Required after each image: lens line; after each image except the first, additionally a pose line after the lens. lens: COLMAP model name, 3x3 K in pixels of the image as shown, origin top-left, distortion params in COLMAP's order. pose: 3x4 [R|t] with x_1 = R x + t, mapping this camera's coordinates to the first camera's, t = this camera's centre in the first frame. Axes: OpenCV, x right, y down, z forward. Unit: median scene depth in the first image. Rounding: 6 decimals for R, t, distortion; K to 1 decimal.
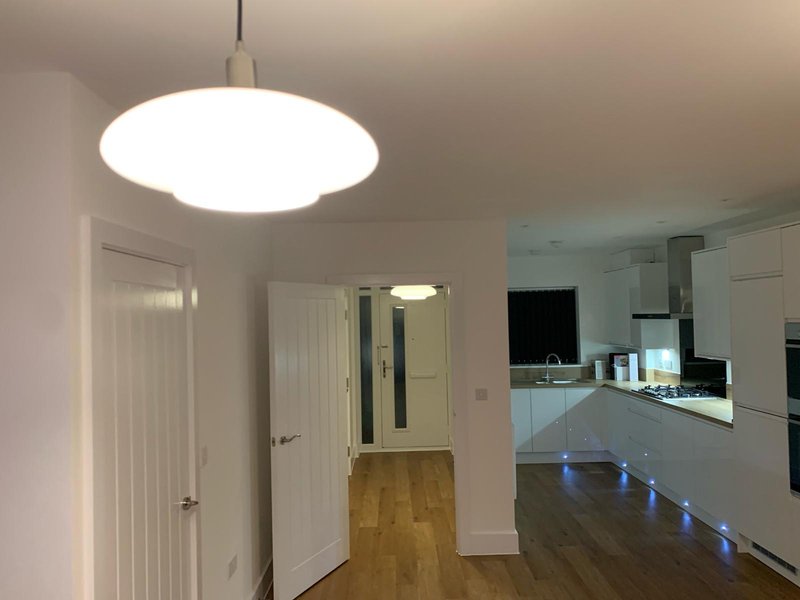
lens RADIAL K [[614.1, 0, 400.0], [0, 614.1, 300.0], [0, 0, 1]] dist [0.052454, -0.006561]
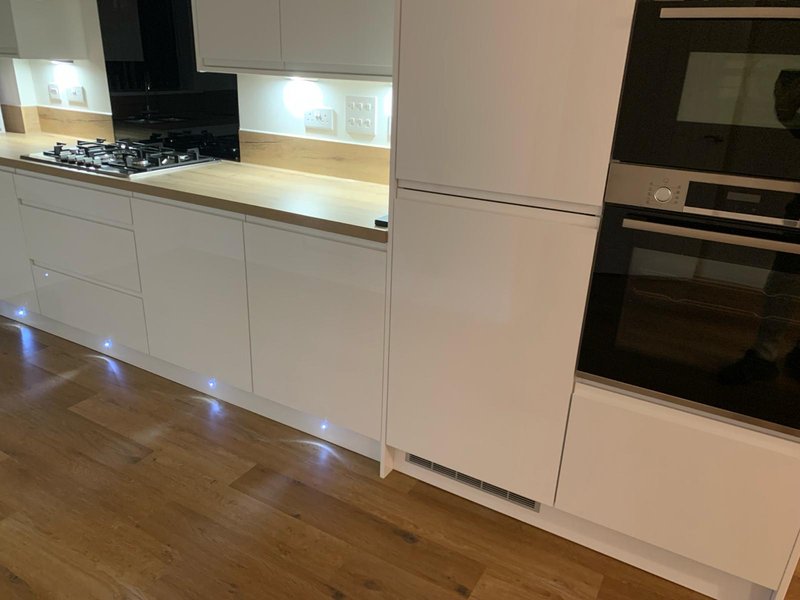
lens RADIAL K [[614.1, 0, 400.0], [0, 614.1, 300.0], [0, 0, 1]] dist [0.052454, -0.006561]
pose [[0.518319, -0.282660, 0.807124, 0.137256], [-0.061598, 0.929007, 0.364901, 0.064615], [-0.852966, -0.238852, 0.464111, 0.571652]]
